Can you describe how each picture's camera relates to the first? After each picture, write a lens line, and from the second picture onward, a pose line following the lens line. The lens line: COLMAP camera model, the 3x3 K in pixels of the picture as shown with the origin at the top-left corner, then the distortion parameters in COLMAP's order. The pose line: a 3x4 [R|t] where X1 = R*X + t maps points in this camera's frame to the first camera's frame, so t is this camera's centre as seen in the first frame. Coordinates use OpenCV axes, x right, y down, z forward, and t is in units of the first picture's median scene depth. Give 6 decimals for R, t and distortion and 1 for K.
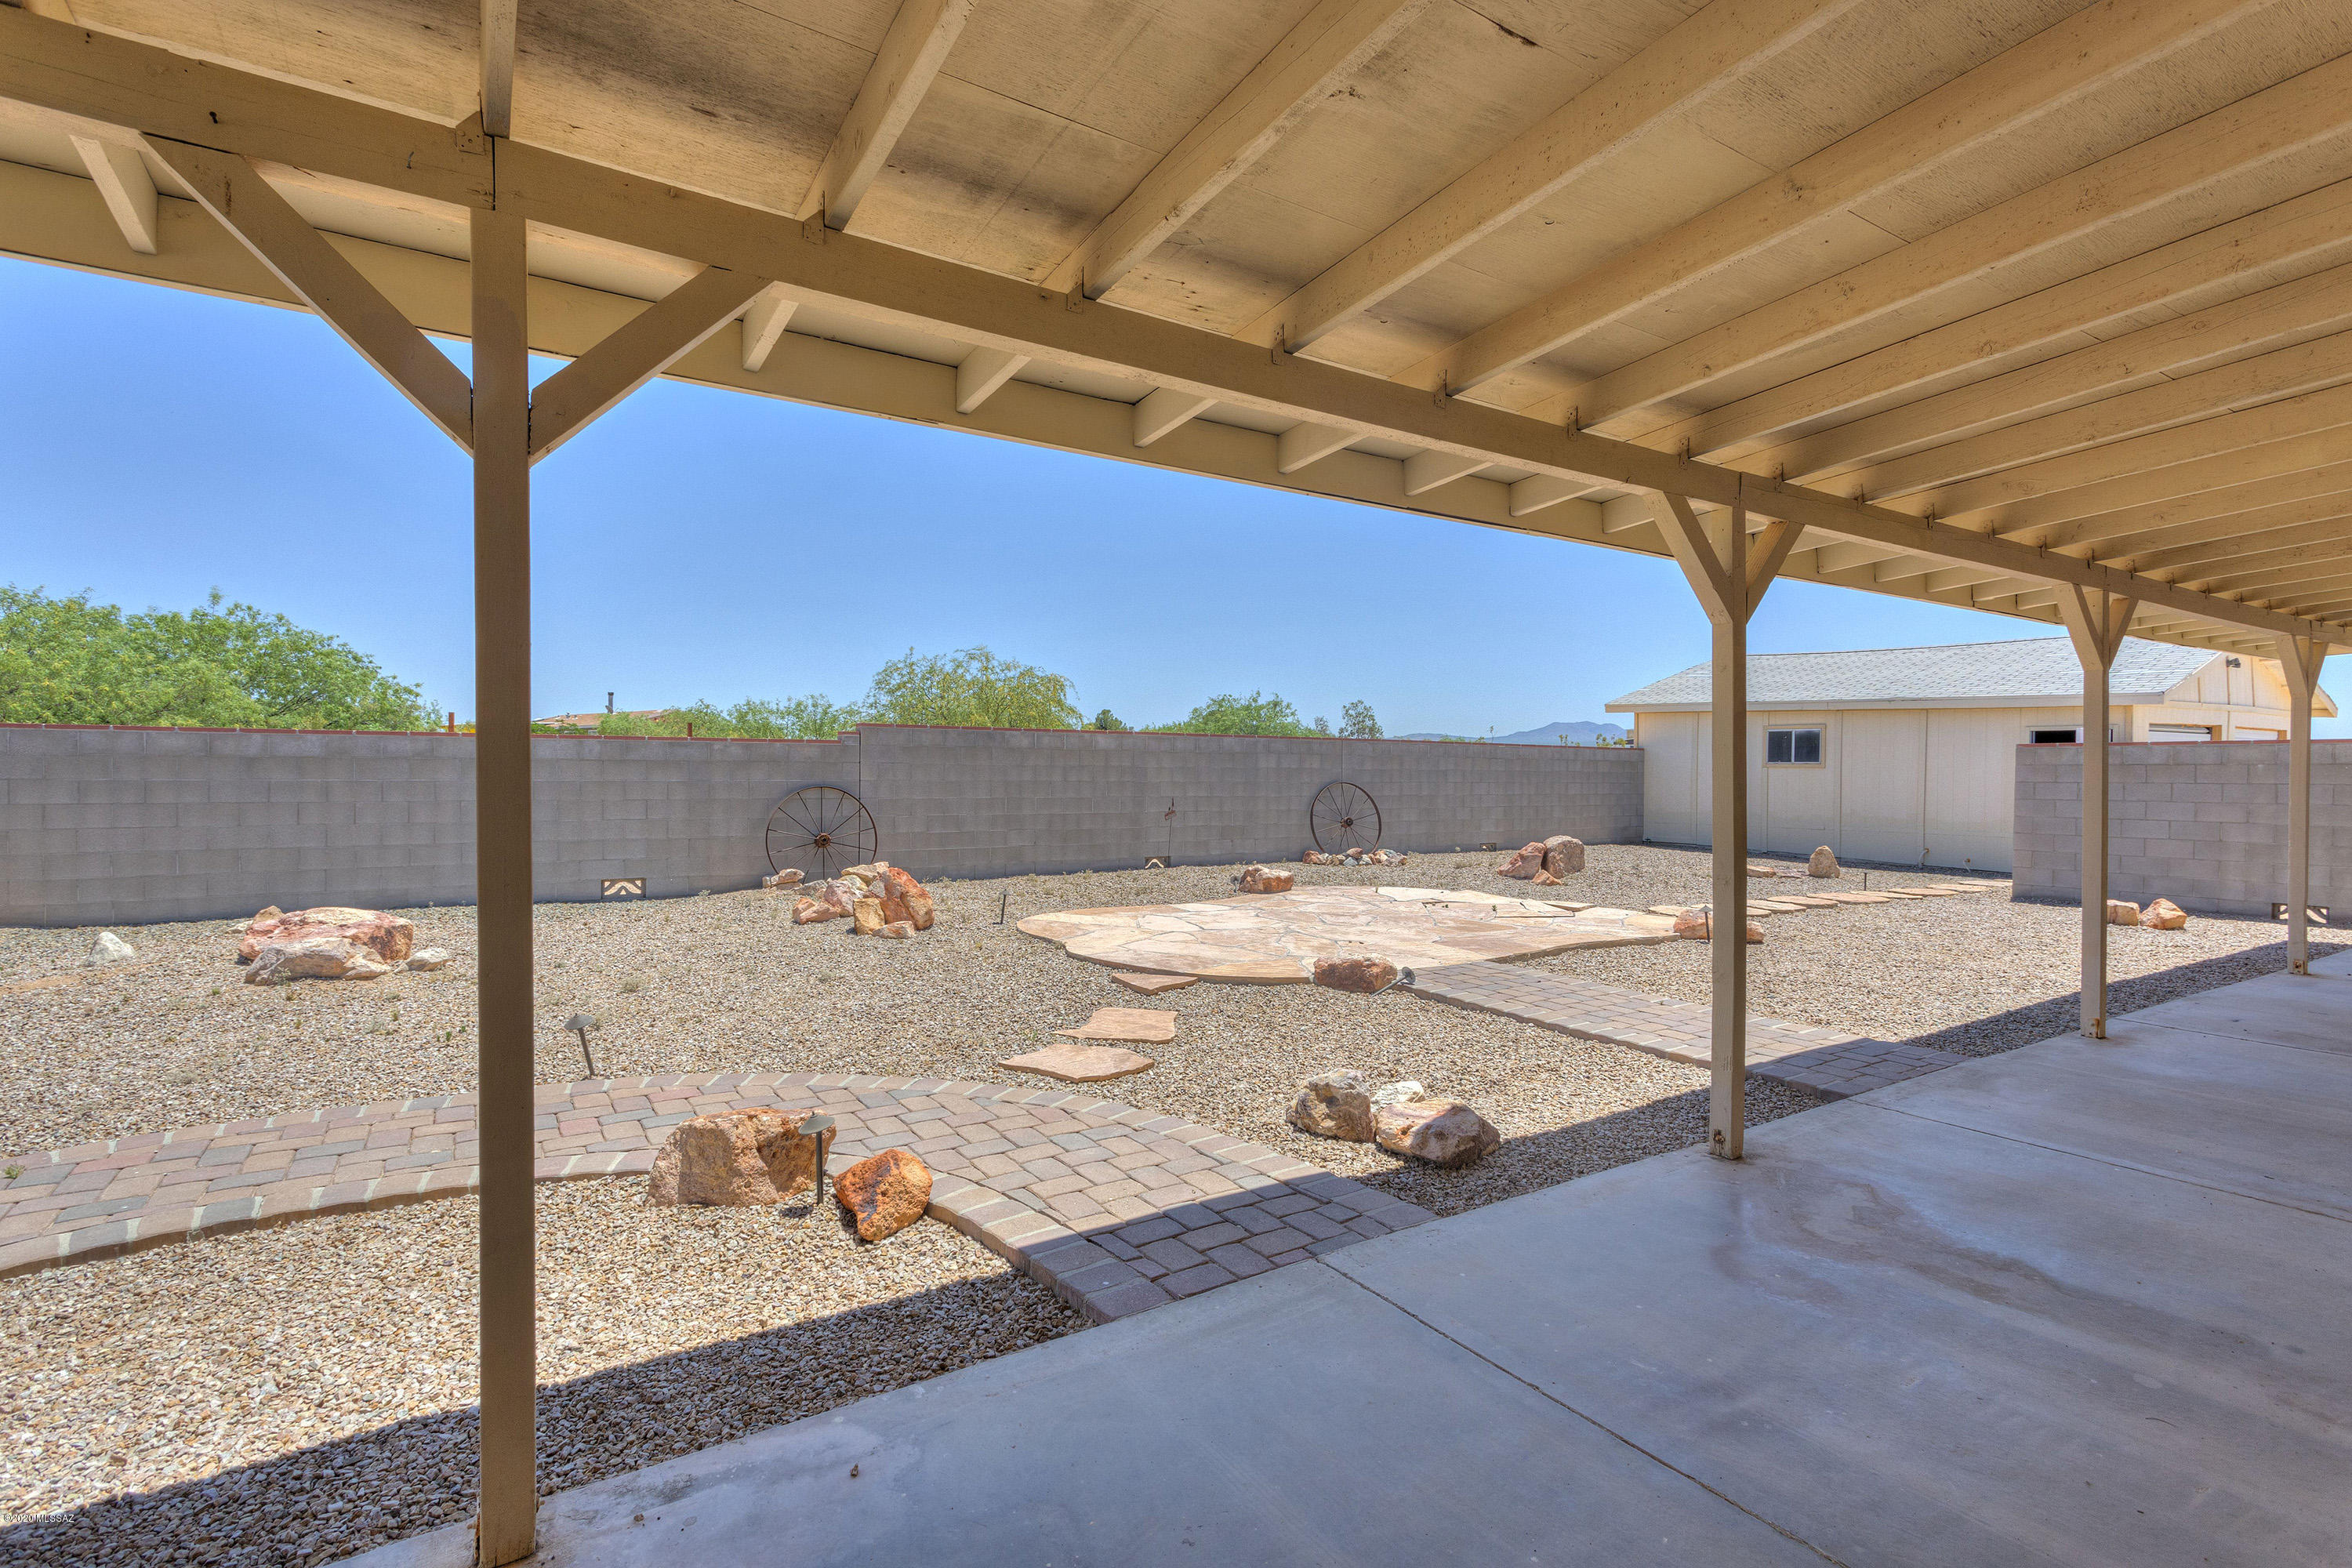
lens RADIAL K [[1101.5, 0, 1176.0], [0, 1101.5, 784.0], [0, 0, 1]] dist [0.010848, -0.000777]
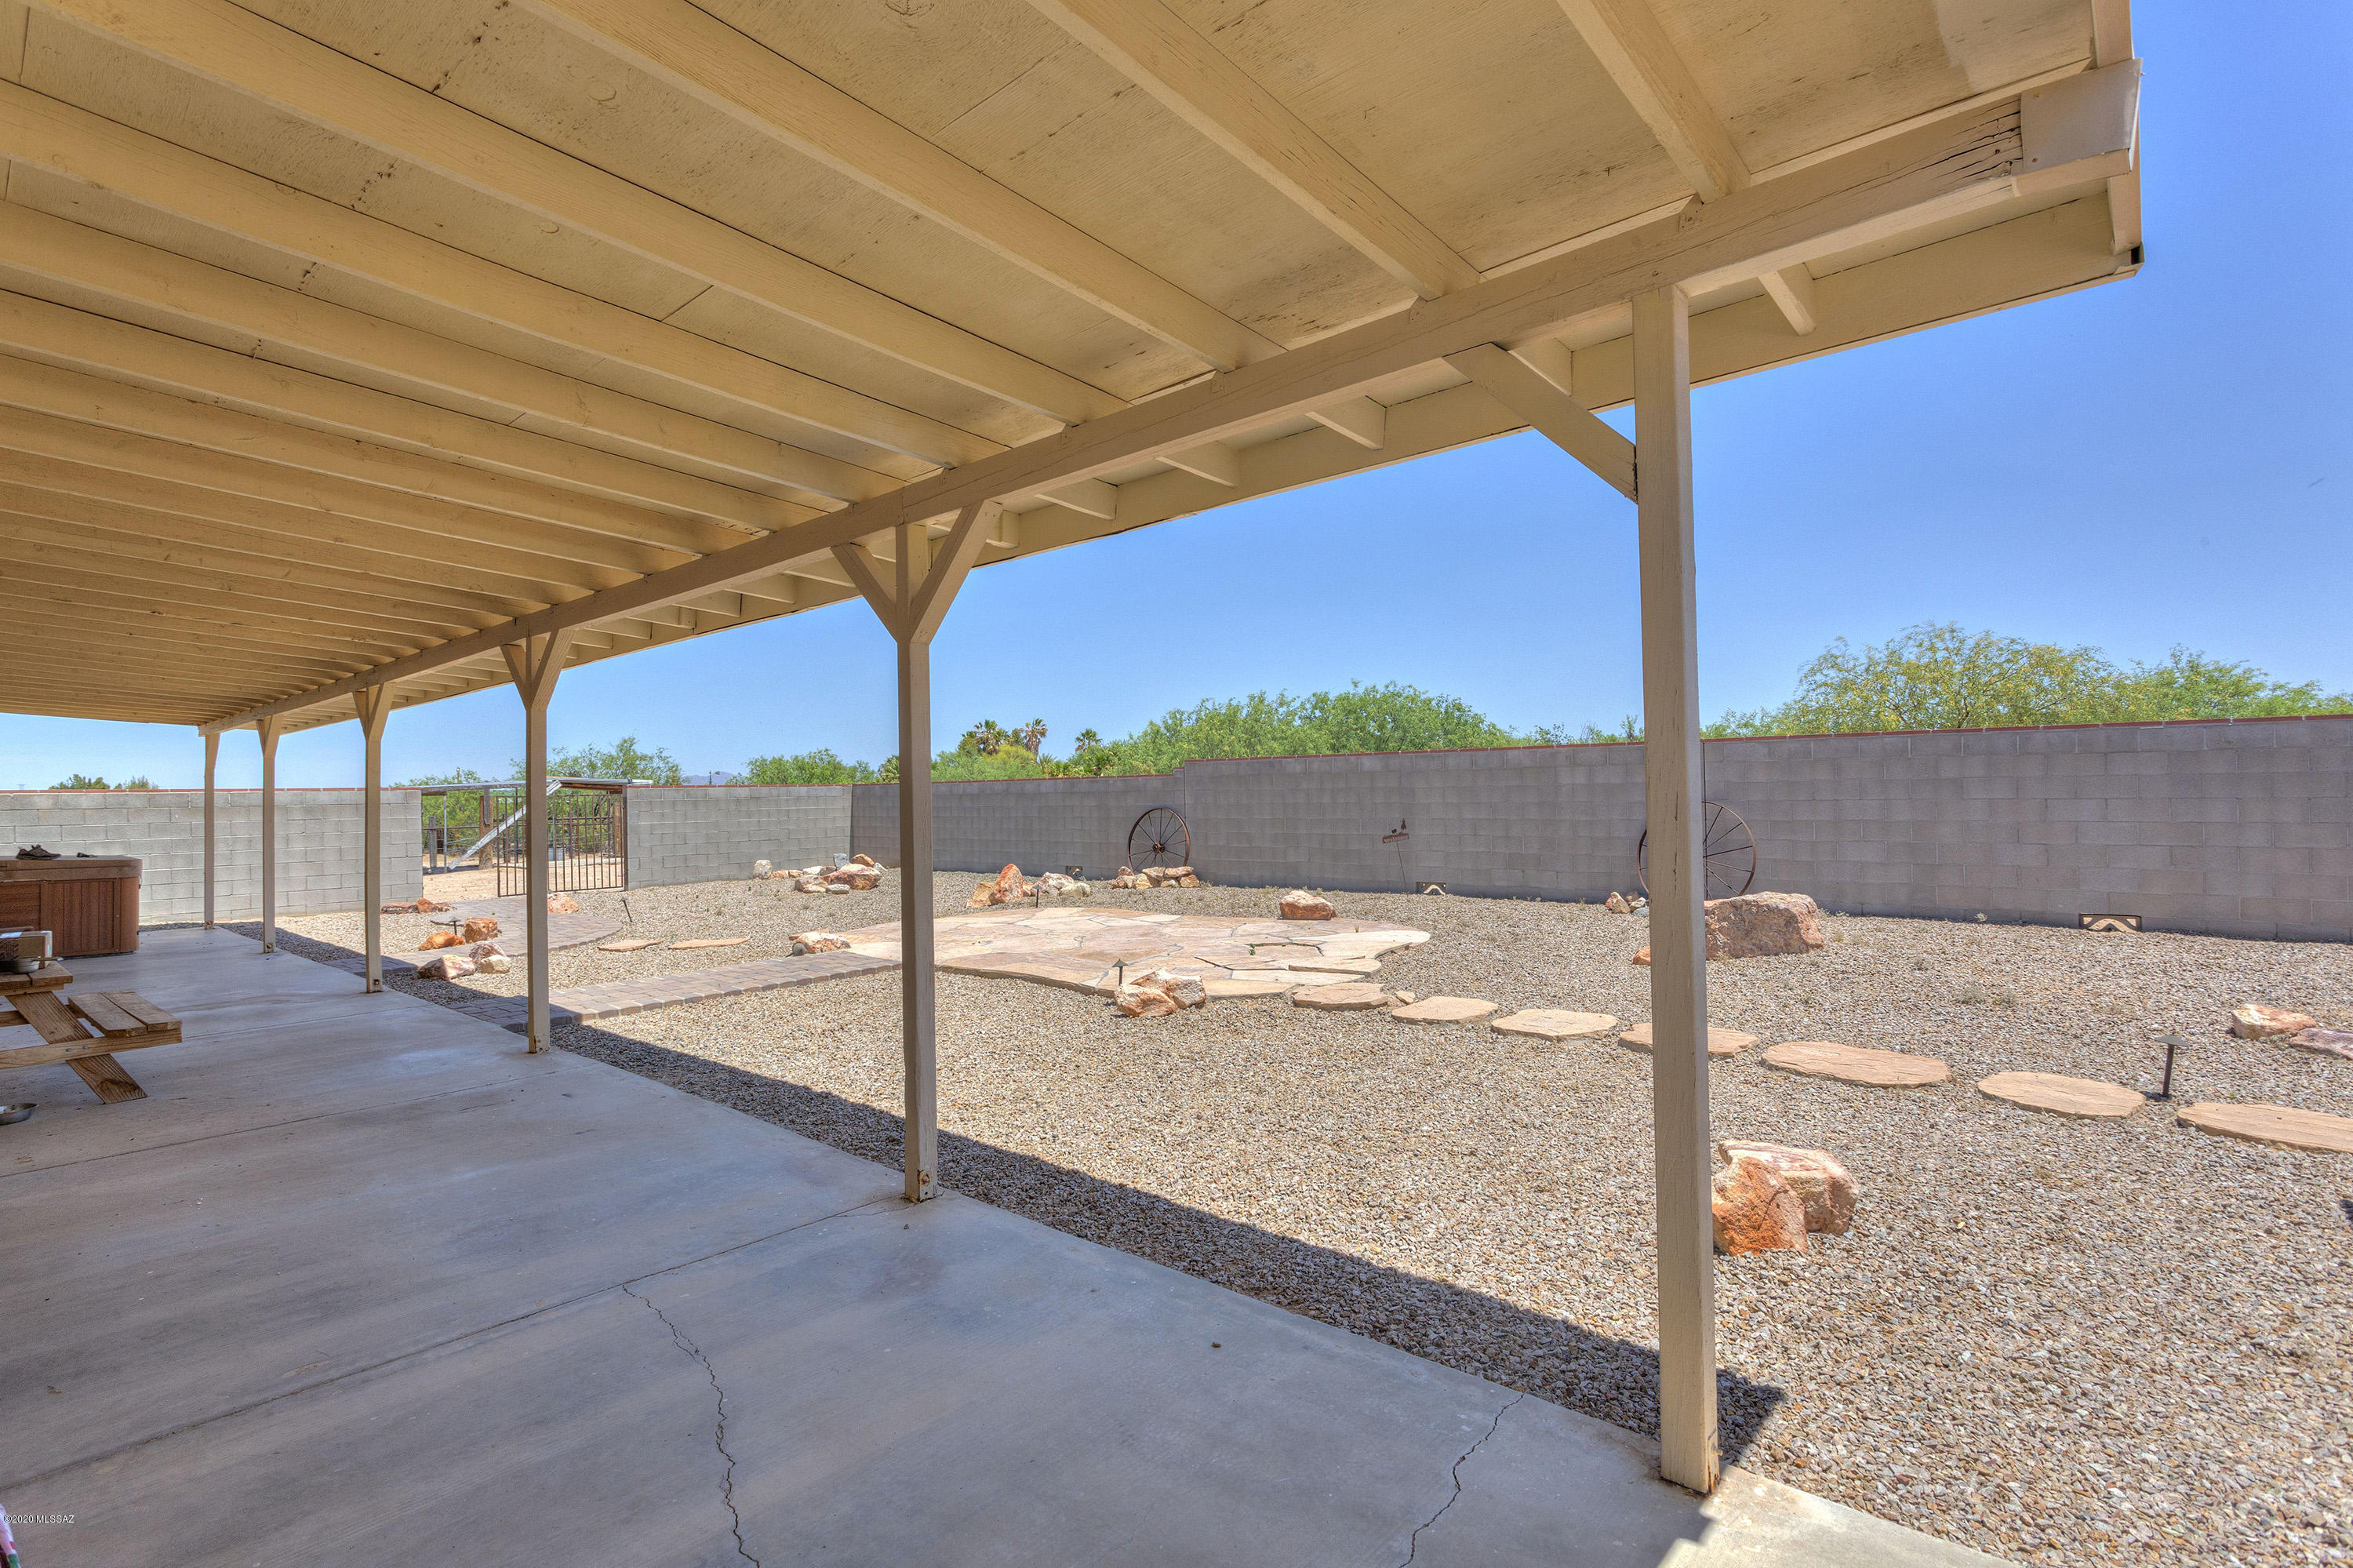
lens RADIAL K [[1102.0, 0, 1176.5], [0, 1102.0, 784.0], [0, 0, 1]] dist [0.010848, -0.000777]
pose [[0.278461, -0.018318, -0.960273, 0.884103], [0.009021, 0.999824, -0.016457, -0.004738], [0.960405, -0.004080, 0.278577, 0.567581]]
